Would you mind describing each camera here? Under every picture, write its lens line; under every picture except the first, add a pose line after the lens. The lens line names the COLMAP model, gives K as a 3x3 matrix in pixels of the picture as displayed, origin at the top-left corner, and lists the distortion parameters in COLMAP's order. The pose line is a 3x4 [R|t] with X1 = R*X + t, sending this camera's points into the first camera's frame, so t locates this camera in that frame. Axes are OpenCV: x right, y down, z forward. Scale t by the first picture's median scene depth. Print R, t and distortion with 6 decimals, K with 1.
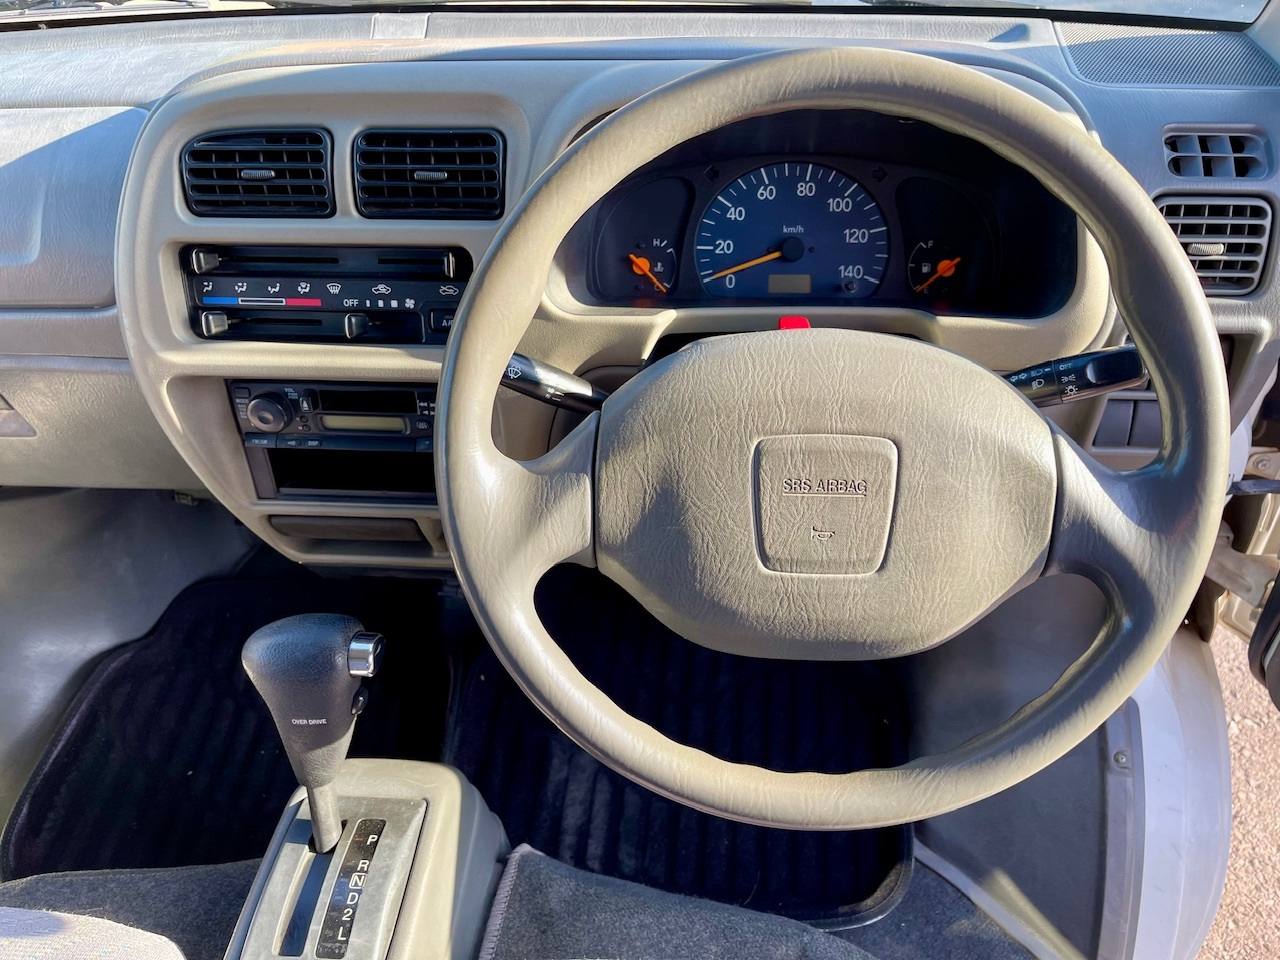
lens RADIAL K [[984.0, 0, 643.3], [0, 984.0, 479.1], [0, 0, 1]] dist [0.055690, -0.081046]
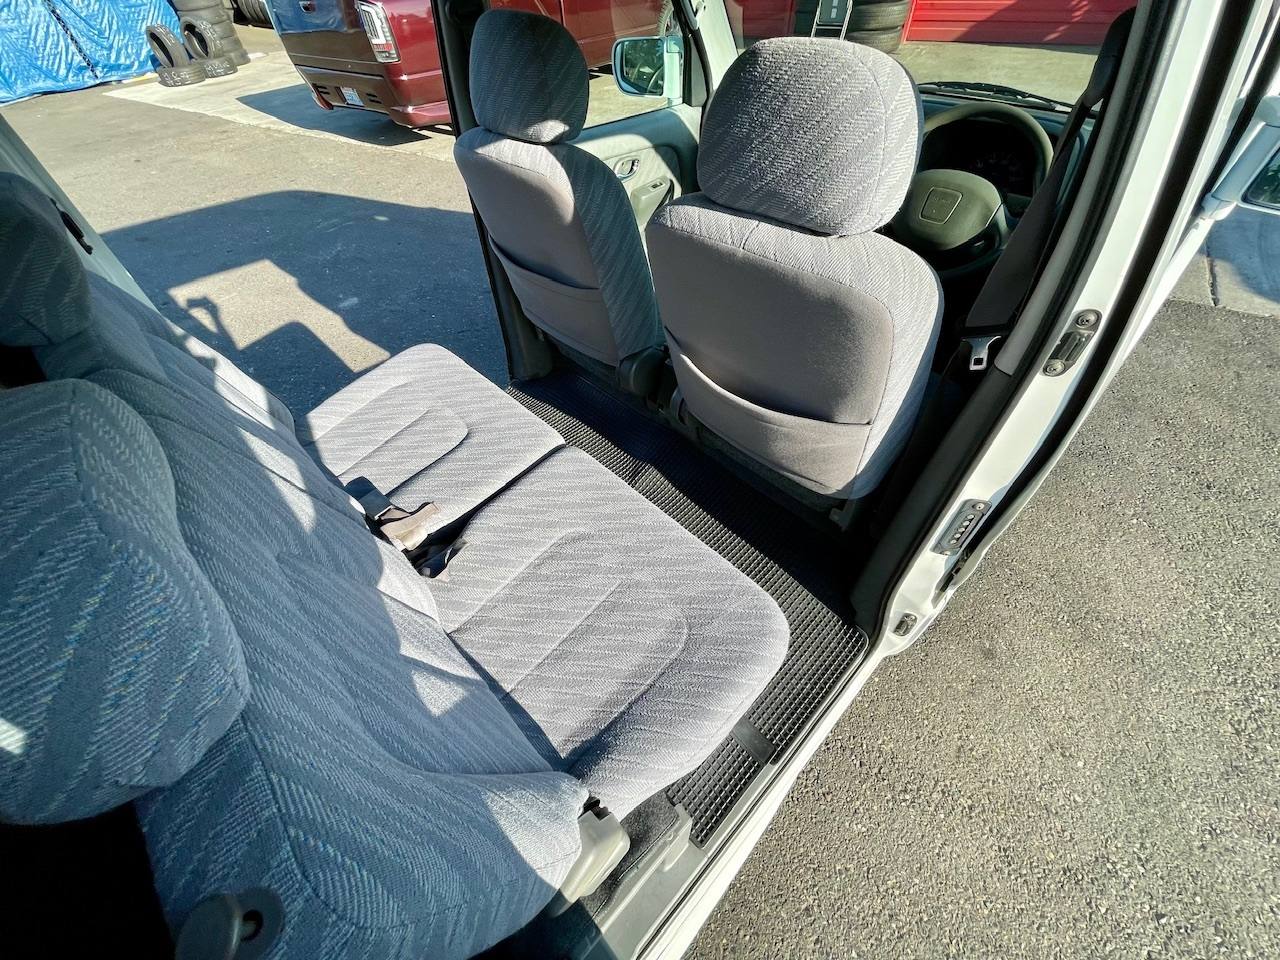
lens RADIAL K [[520.9, 0, 620.8], [0, 520.9, 482.8], [0, 0, 1]] dist [-0.008974, 0.000391]
pose [[0.745953, 0.488454, -0.452732, 0.555776], [-0.397388, 0.871949, 0.285986, 0.741174], [0.534451, -0.033422, 0.844539, -1.351697]]
